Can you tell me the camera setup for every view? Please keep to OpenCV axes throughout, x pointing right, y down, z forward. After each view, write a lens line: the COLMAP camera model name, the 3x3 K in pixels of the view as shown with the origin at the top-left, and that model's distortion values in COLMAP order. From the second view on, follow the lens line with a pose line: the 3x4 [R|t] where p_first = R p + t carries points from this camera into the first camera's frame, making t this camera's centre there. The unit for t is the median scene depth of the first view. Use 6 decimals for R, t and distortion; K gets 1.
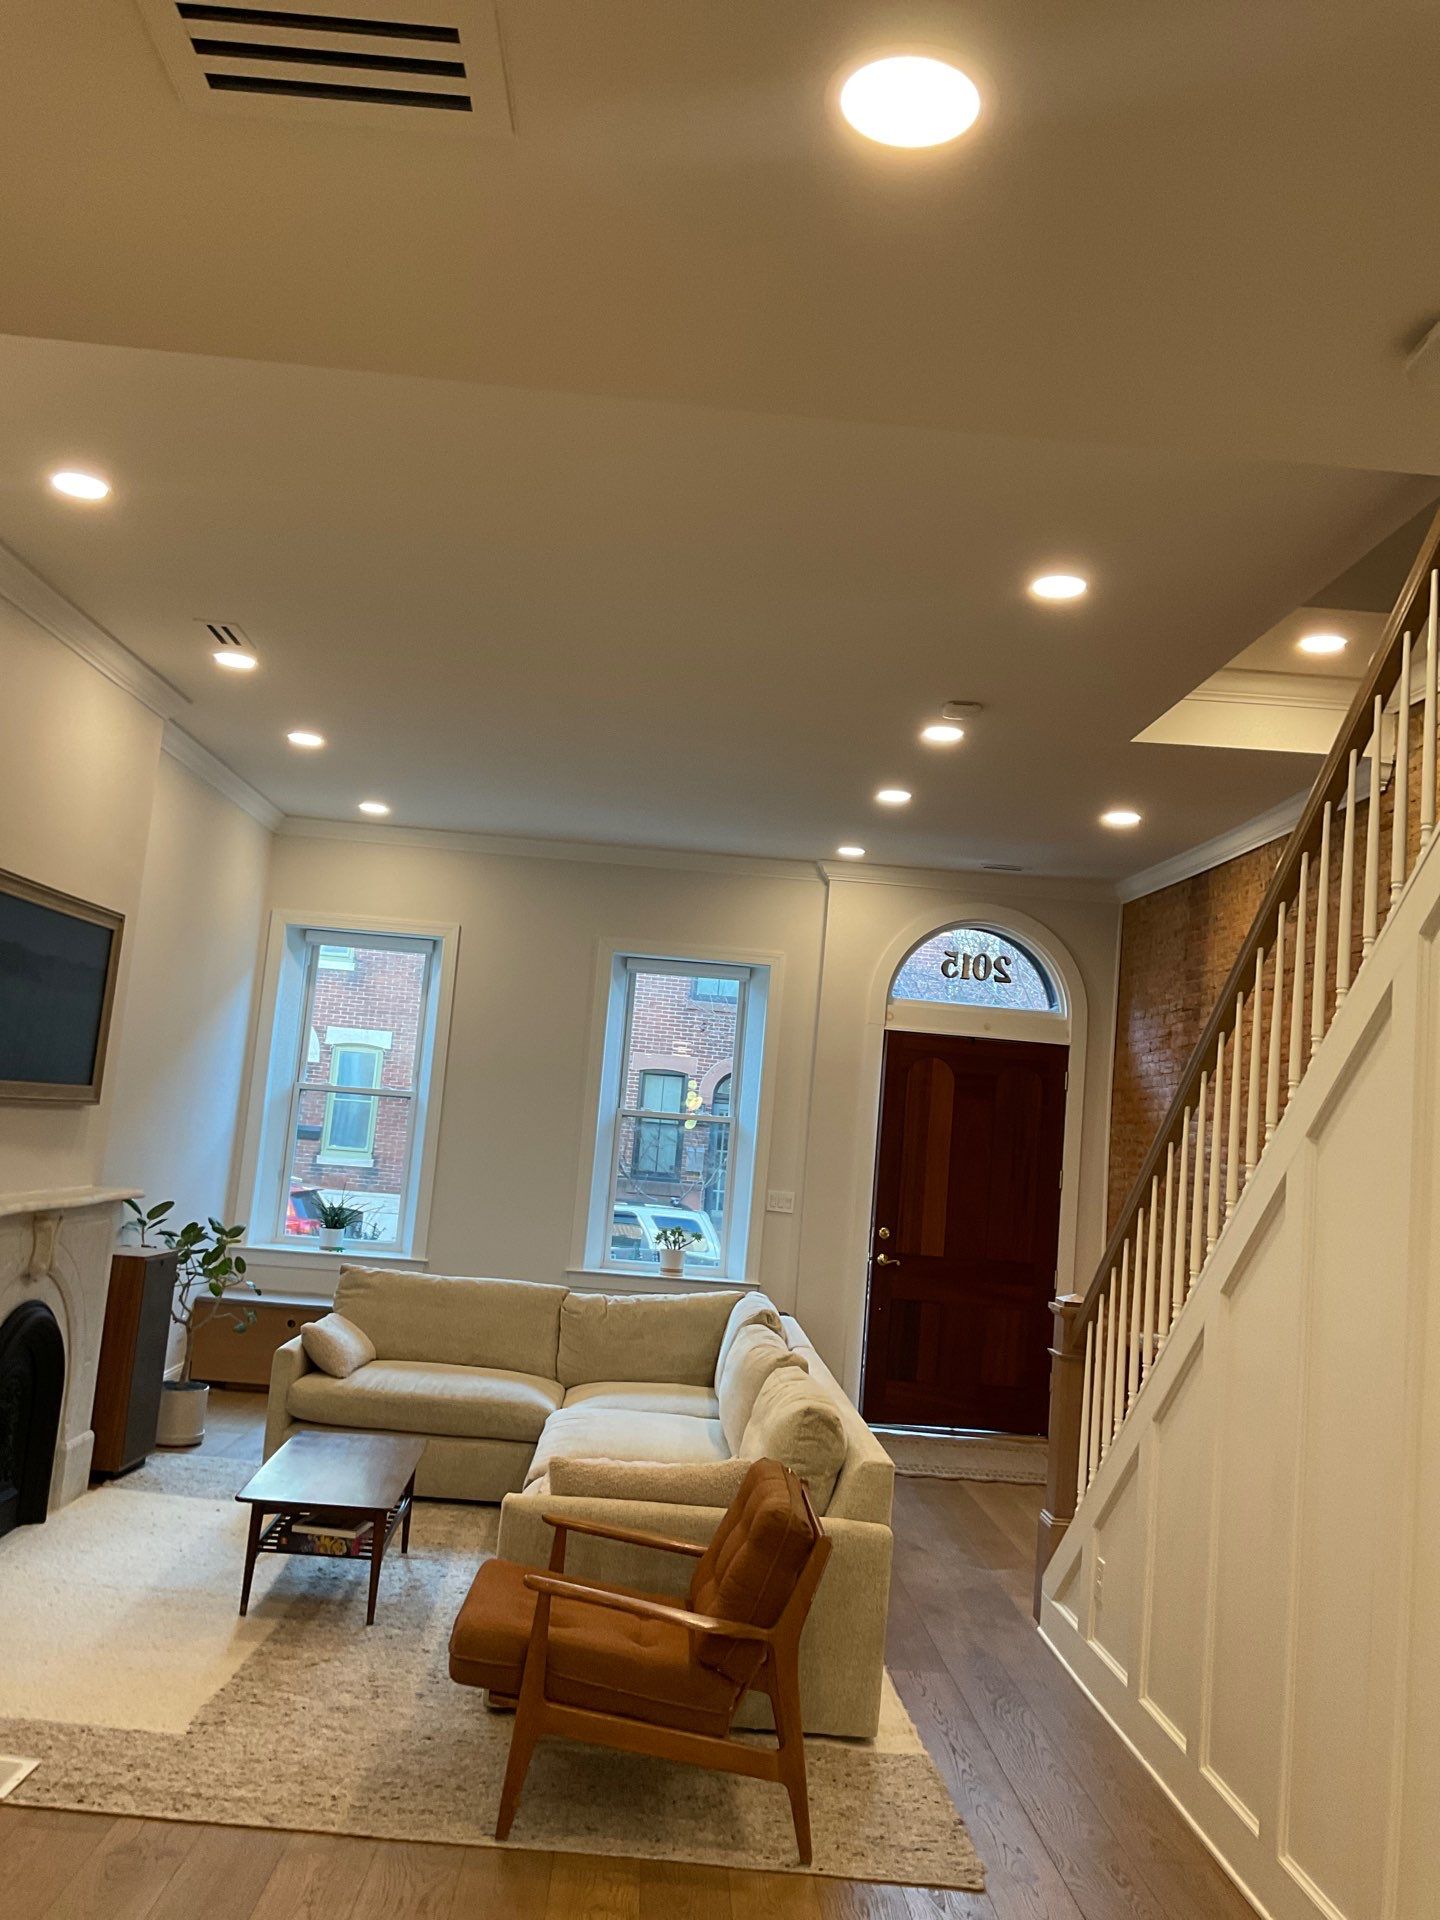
lens RADIAL K [[1571.0, 0, 720.0], [0, 1571.0, 960.0], [0, 0, 1]] dist [0.062122, -0.104829]
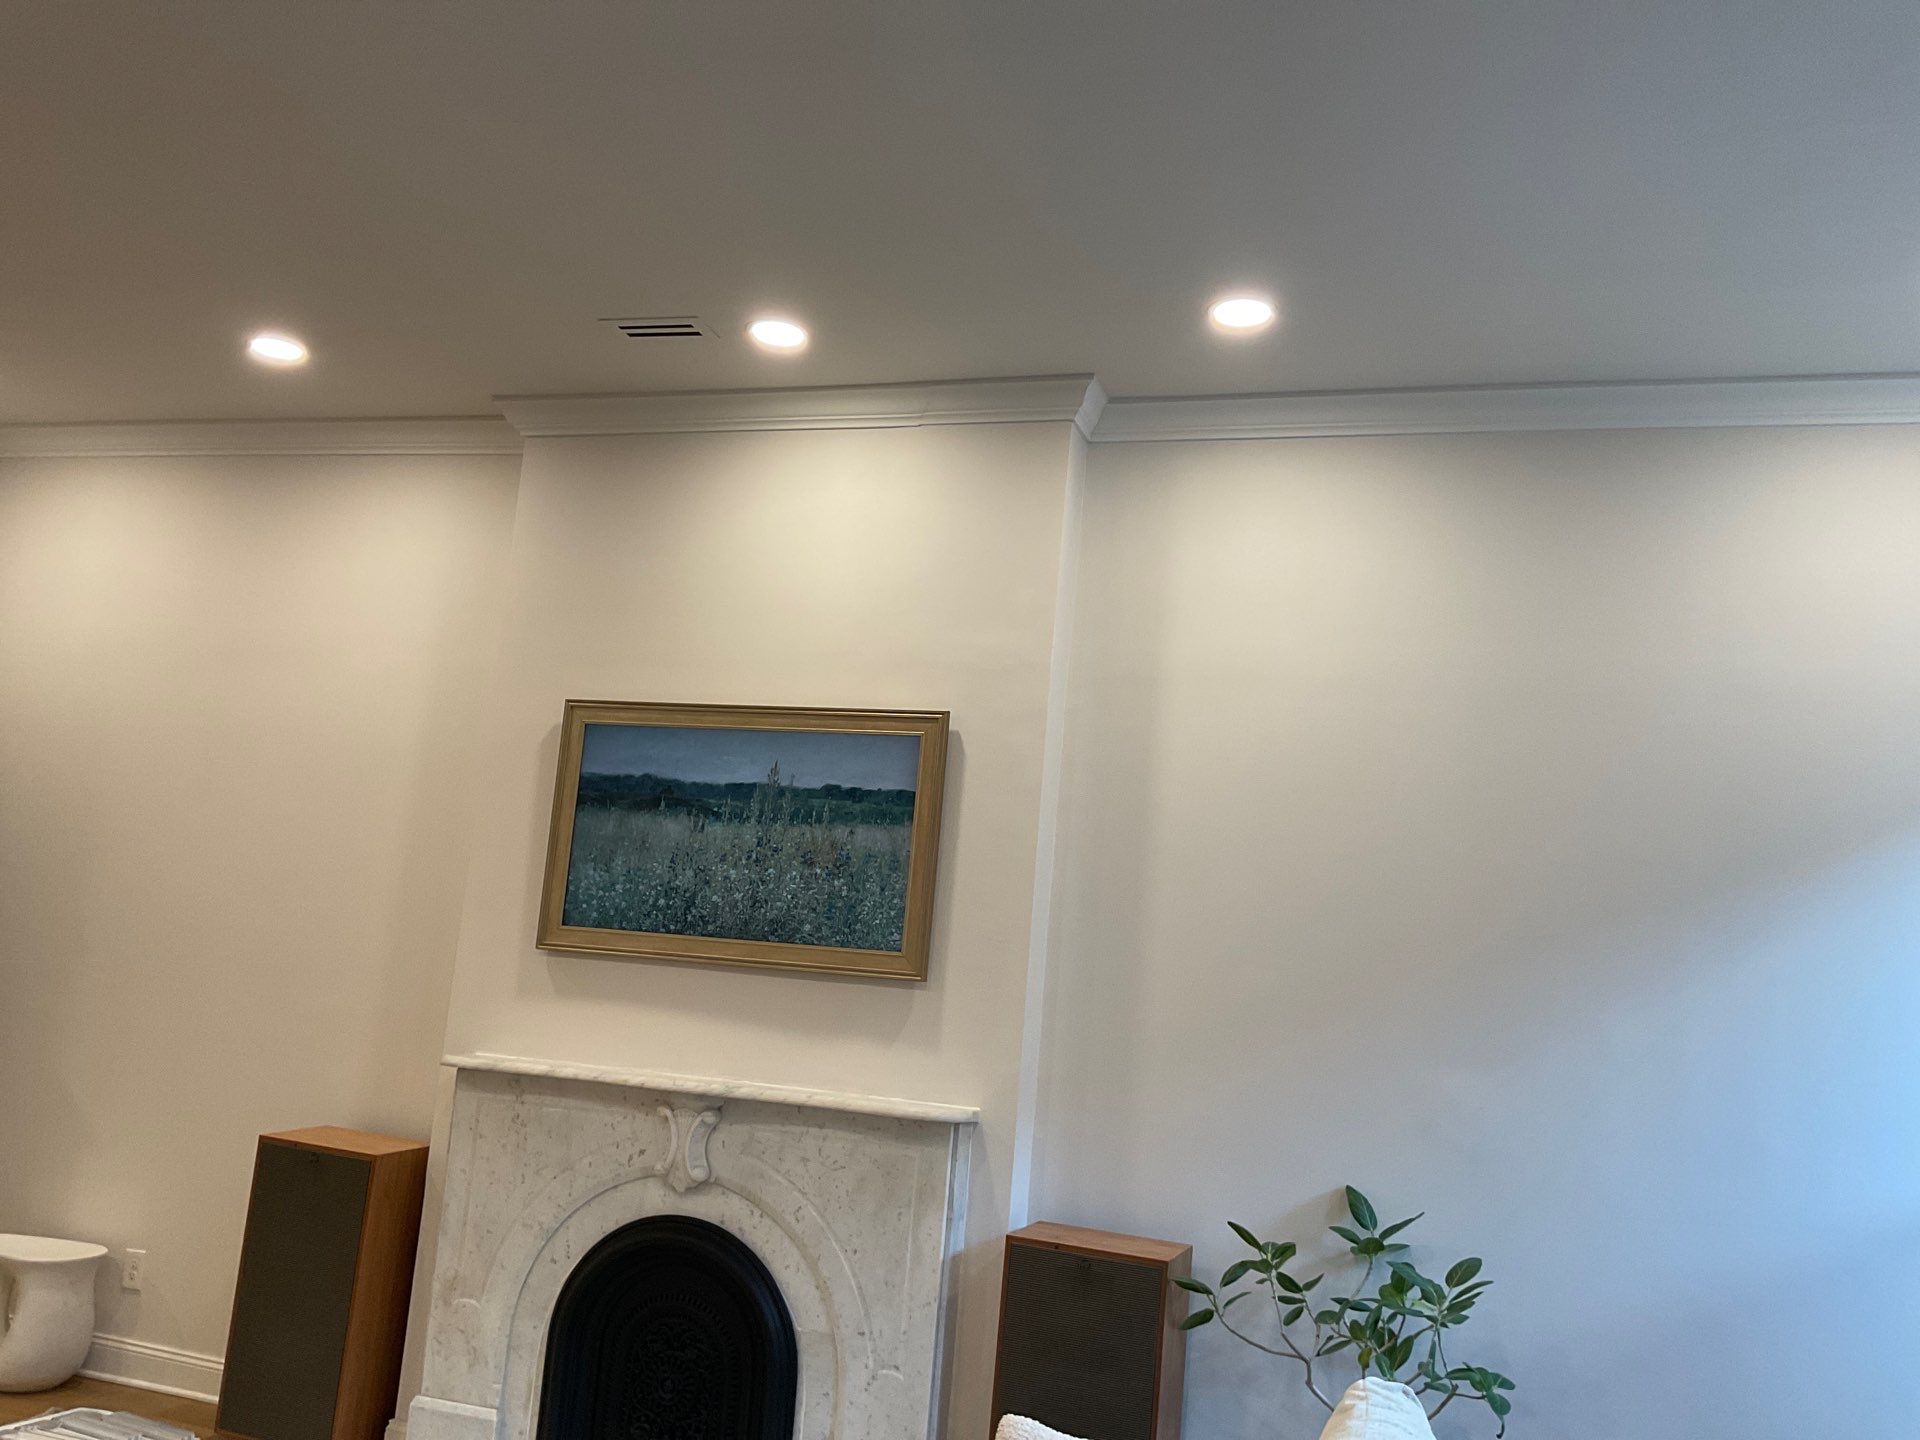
lens RADIAL K [[1571.0, 0, 960.9], [0, 1571.0, 668.7], [0, 0, 1]] dist [0.062122, -0.104829]
pose [[-0.316406, -0.249843, -0.915132, 0.251783], [-0.002326, 0.964895, -0.262625, 0.127174], [0.948621, -0.080968, -0.305880, 1.117911]]
